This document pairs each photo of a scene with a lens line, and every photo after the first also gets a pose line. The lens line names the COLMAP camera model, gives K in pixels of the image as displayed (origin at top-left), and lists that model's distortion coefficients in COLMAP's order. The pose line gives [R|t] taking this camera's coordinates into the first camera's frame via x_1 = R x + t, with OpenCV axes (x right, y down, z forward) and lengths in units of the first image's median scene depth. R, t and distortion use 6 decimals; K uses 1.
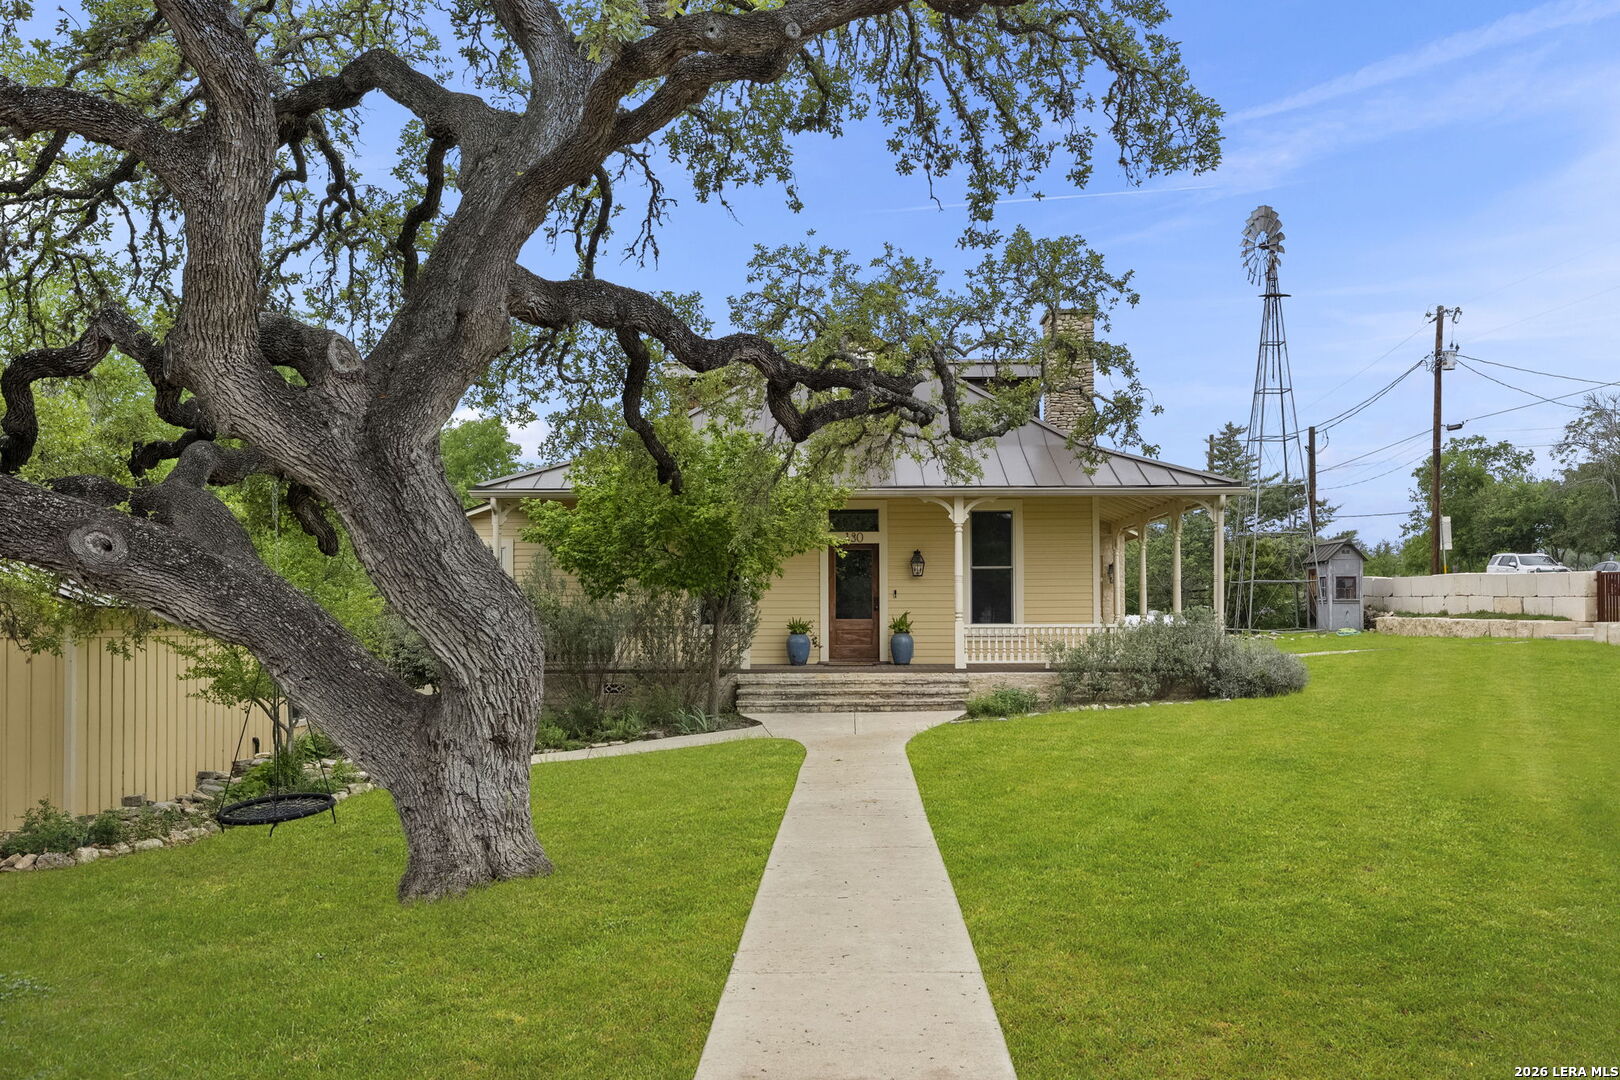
lens RADIAL K [[1493.6, 0, 812.5], [0, 1493.6, 595.0], [0, 0, 1]] dist [-0.004000, 0.000000]
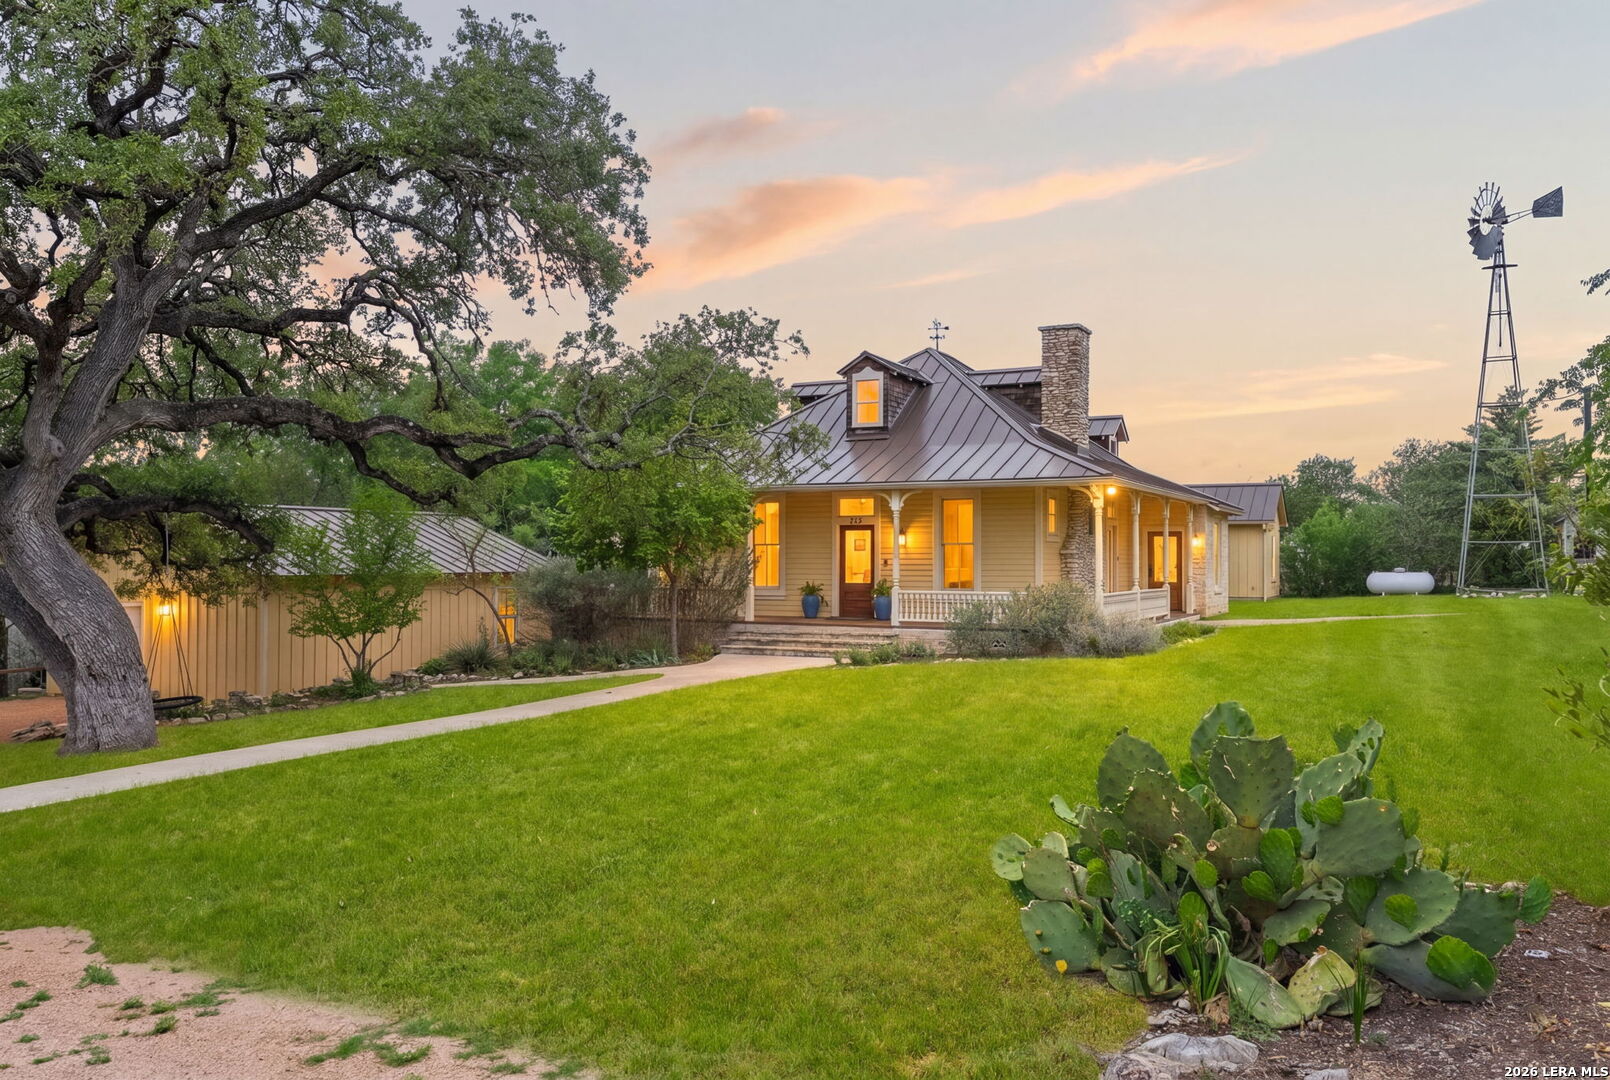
lens RADIAL K [[1249.1, 0, 812.9], [0, 1249.1, 540.8], [0, 0, 1]] dist [-0.006405, 0.007807]
pose [[0.897940, -0.000704, -0.440118, 0.503892], [0.002117, 0.999994, 0.002719, -0.025358], [0.440113, -0.003374, 0.897936, 0.017994]]
